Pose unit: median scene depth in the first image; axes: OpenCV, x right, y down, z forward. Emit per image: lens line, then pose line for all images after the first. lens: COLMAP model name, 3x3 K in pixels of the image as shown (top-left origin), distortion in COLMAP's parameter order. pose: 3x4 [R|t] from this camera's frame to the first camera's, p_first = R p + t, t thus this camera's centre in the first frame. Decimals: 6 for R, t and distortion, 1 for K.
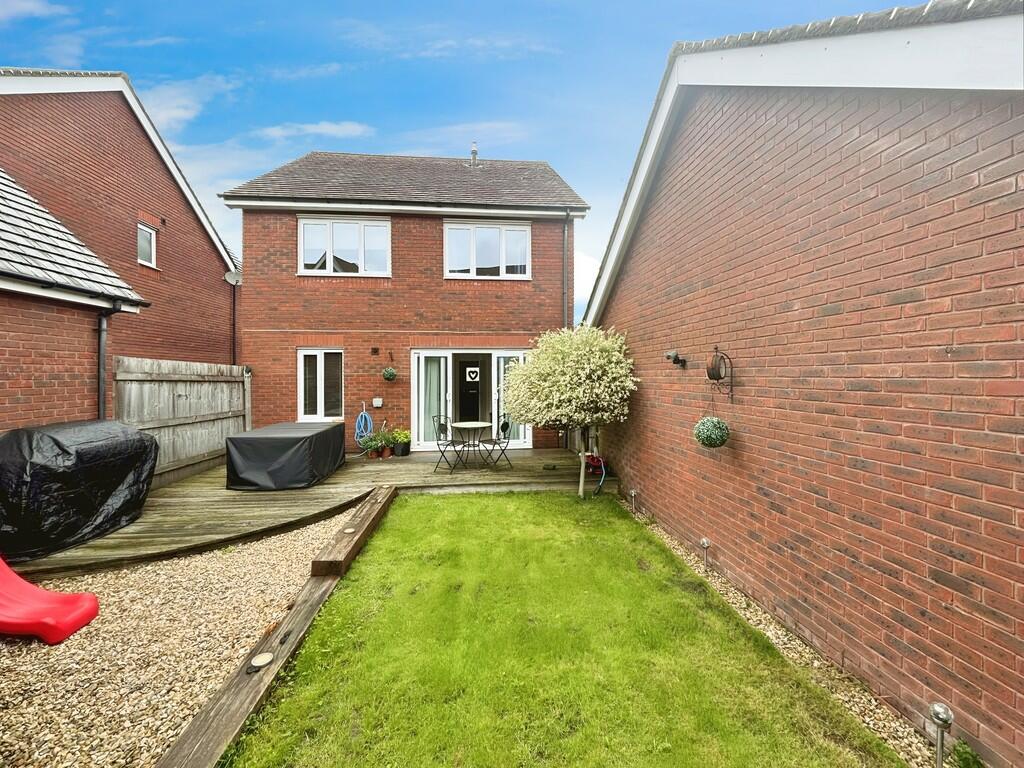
lens RADIAL K [[427.3, 0, 529.7], [0, 427.3, 375.0], [0, 0, 1]] dist [-0.003630, -0.000007]
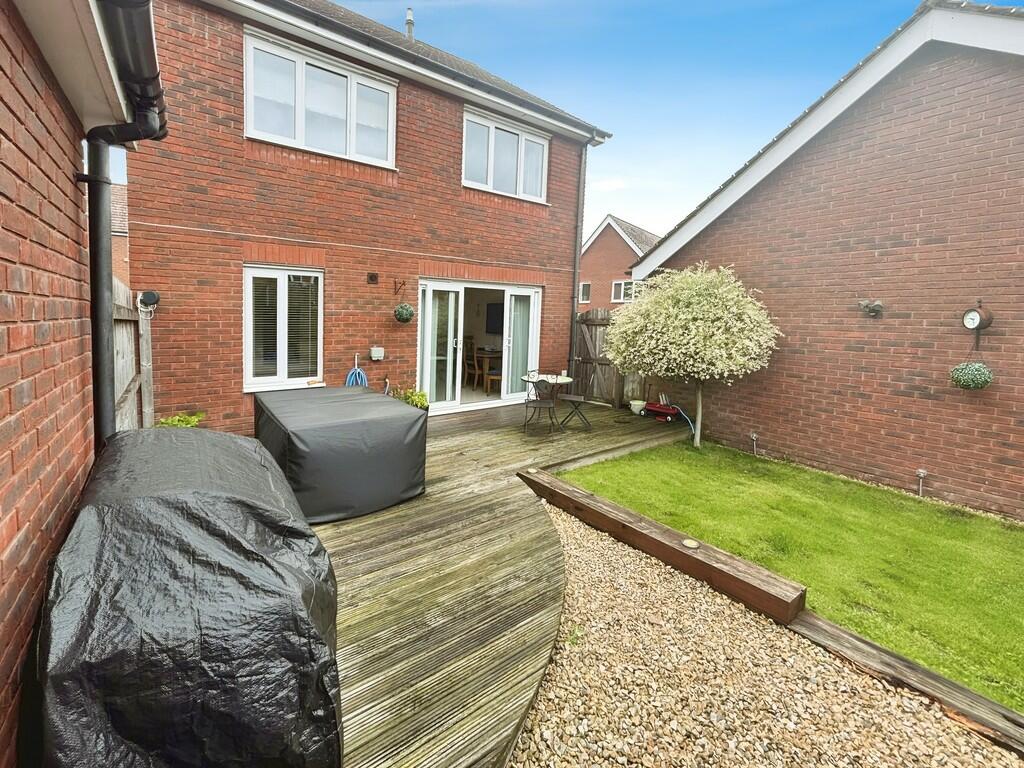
lens RADIAL K [[427.3, 0, 506.5], [0, 427.3, 347.6], [0, 0, 1]] dist [-0.003630, -0.000007]
pose [[0.858367, -0.019639, 0.512659, -0.531567], [-0.019546, 0.997290, 0.070931, 0.001608], [-0.512663, -0.070905, 0.855657, 0.302137]]
